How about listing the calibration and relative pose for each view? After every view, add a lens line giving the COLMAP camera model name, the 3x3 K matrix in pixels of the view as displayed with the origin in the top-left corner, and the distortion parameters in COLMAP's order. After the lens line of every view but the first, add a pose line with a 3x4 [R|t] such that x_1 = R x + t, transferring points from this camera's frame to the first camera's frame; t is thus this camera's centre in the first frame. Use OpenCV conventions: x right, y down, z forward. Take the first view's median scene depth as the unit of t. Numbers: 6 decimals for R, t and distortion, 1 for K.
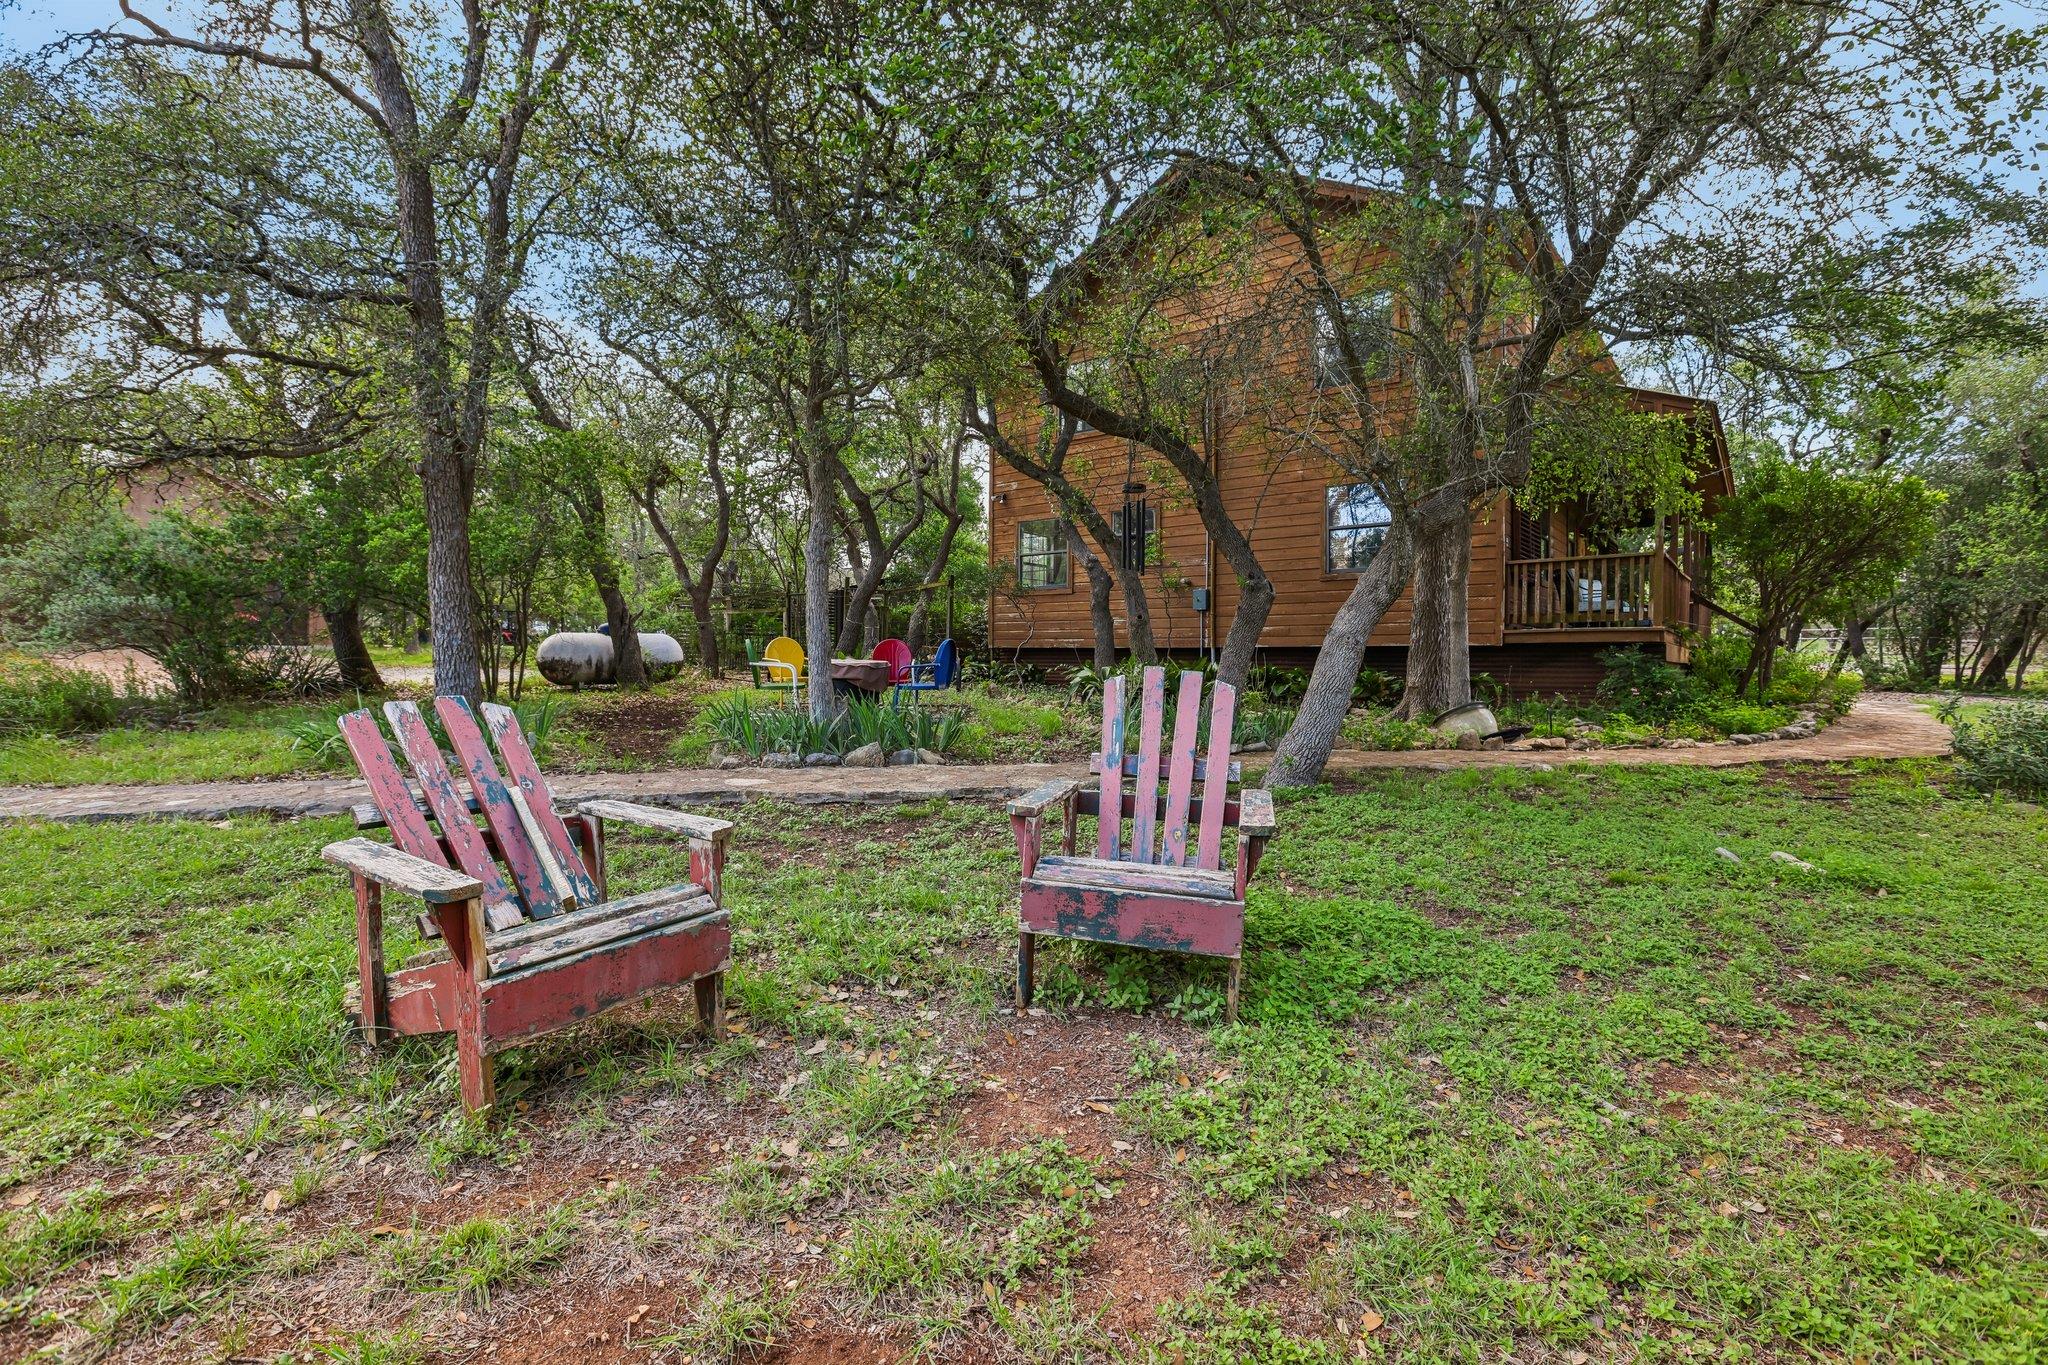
lens RADIAL K [[928.9, 0, 1035.8], [0, 928.9, 684.9], [0, 0, 1]] dist [-0.004001, 0.000438]
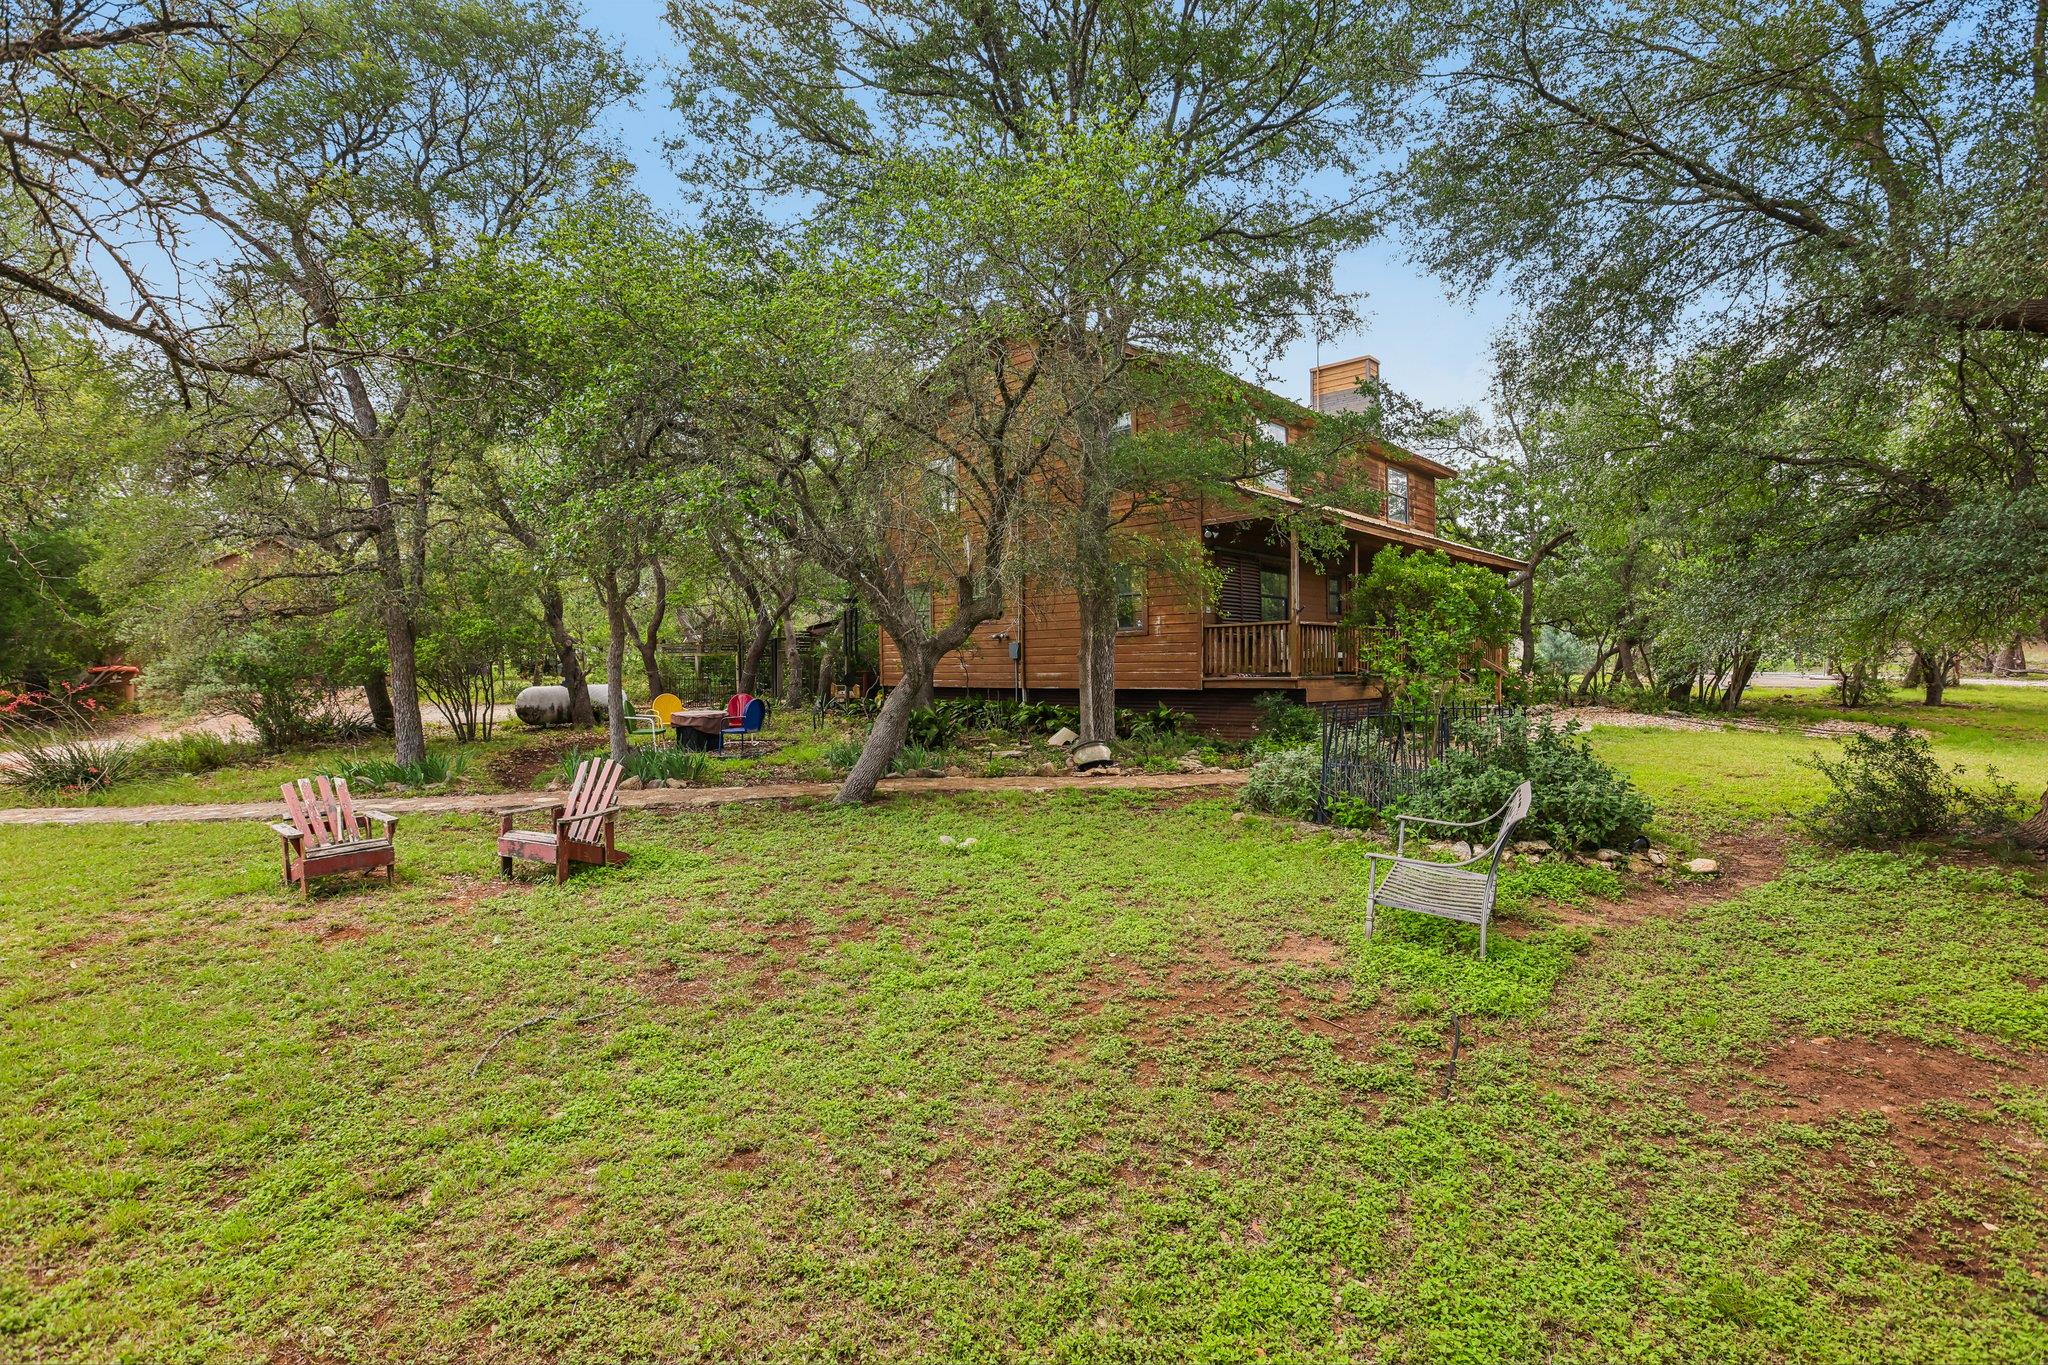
lens RADIAL K [[928.9, 0, 1012.6], [0, 928.9, 682.0], [0, 0, 1]] dist [-0.004001, 0.000438]
pose [[0.996499, -0.014960, -0.082261, 0.511493], [0.013993, 0.999826, -0.012321, -0.061856], [0.082431, 0.011127, 0.996535, -0.497942]]
